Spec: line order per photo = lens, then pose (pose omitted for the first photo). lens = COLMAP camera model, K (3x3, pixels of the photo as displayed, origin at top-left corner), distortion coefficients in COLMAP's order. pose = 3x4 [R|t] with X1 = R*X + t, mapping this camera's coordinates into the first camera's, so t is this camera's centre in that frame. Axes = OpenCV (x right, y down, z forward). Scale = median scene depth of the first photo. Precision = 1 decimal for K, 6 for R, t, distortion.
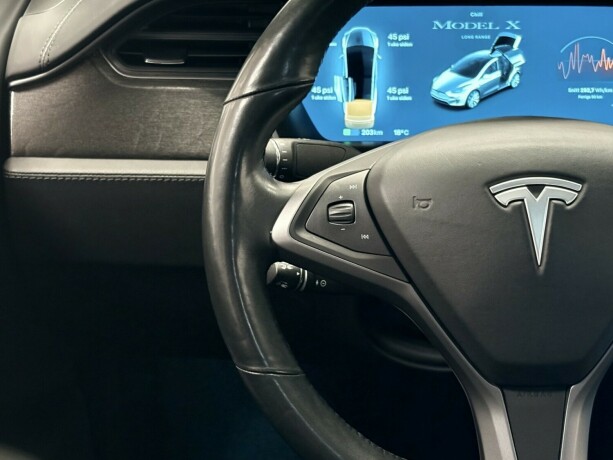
lens RADIAL K [[1292.8, 0, 306.5], [0, 1292.8, 230.0], [0, 0, 1]] dist [0.218801, -0.681579]
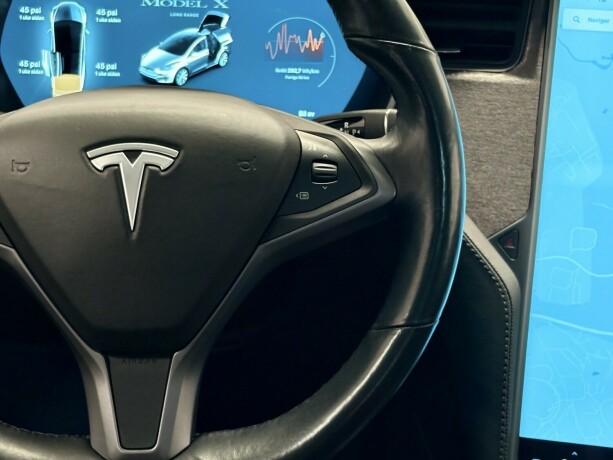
lens RADIAL K [[1292.8, 0, 306.5], [0, 1292.8, 230.0], [0, 0, 1]] dist [0.218801, -0.681579]
pose [[0.999817, 0.017153, -0.008480, 0.235217], [-0.017224, 0.999817, -0.008365, 0.023950], [0.008335, 0.008510, 0.999929, 0.001881]]
